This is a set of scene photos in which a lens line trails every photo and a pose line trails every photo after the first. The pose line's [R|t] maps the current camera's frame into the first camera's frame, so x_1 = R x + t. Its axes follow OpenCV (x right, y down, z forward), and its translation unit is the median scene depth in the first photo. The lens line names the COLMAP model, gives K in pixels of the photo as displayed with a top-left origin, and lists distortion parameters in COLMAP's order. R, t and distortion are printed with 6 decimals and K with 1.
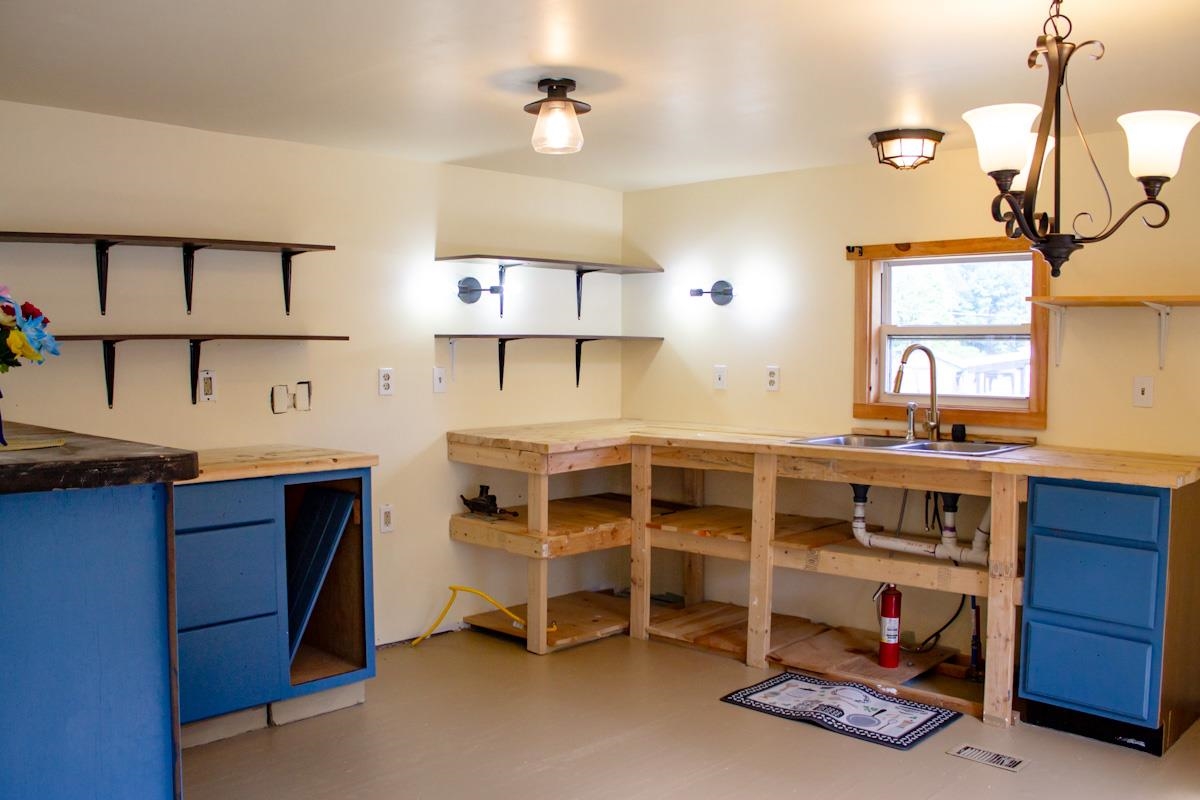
lens RADIAL K [[1043.0, 0, 600.0], [0, 1043.0, 400.0], [0, 0, 1]] dist [-0.147148, 0.134499]
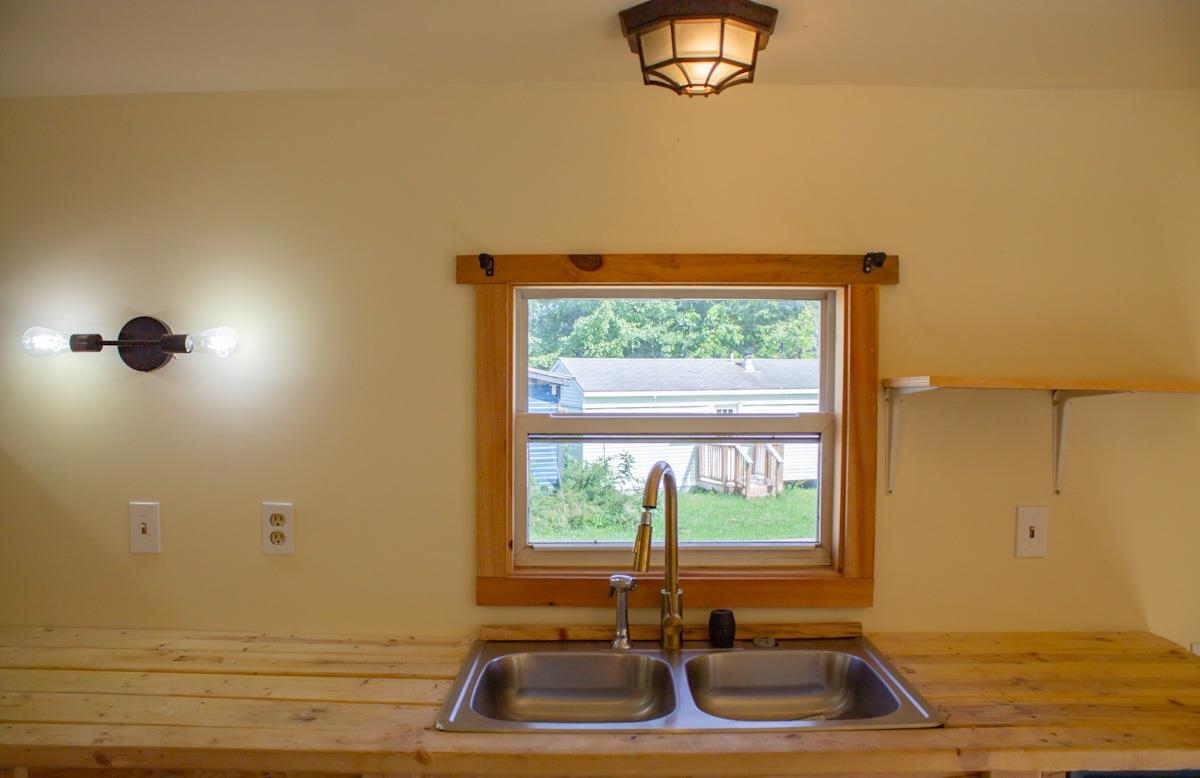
lens RADIAL K [[990.5, 0, 601.2], [0, 990.5, 433.0], [0, 0, 1]] dist [-0.097596, 0.003782]
pose [[0.735211, -0.041868, 0.676544, -0.026979], [0.038596, 0.999057, 0.019883, -0.074078], [-0.676738, 0.011494, 0.736134, 0.633623]]
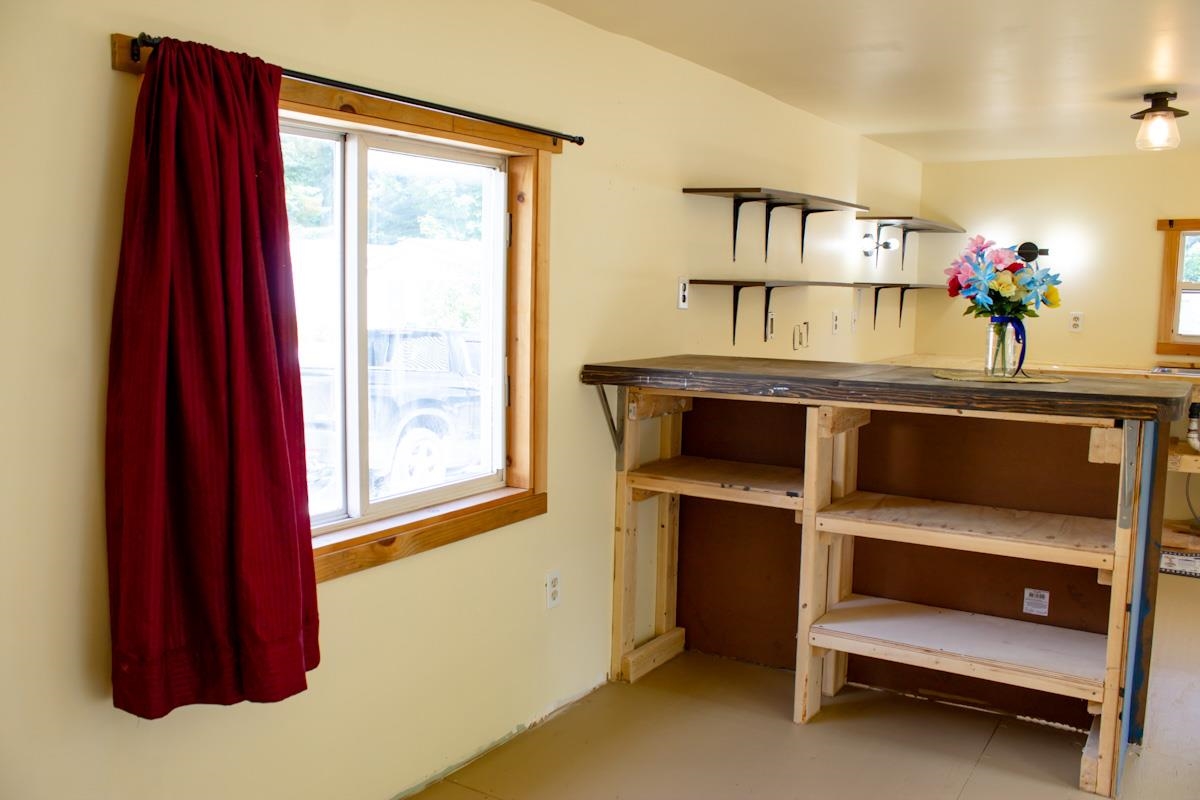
lens RADIAL K [[1043.0, 0, 600.0], [0, 1043.0, 400.0], [0, 0, 1]] dist [-0.147148, 0.134499]
pose [[0.979673, -0.011840, 0.200253, -0.704177], [0.000473, 0.998390, 0.056717, 0.003074], [-0.200602, -0.055469, 0.978101, -0.090554]]
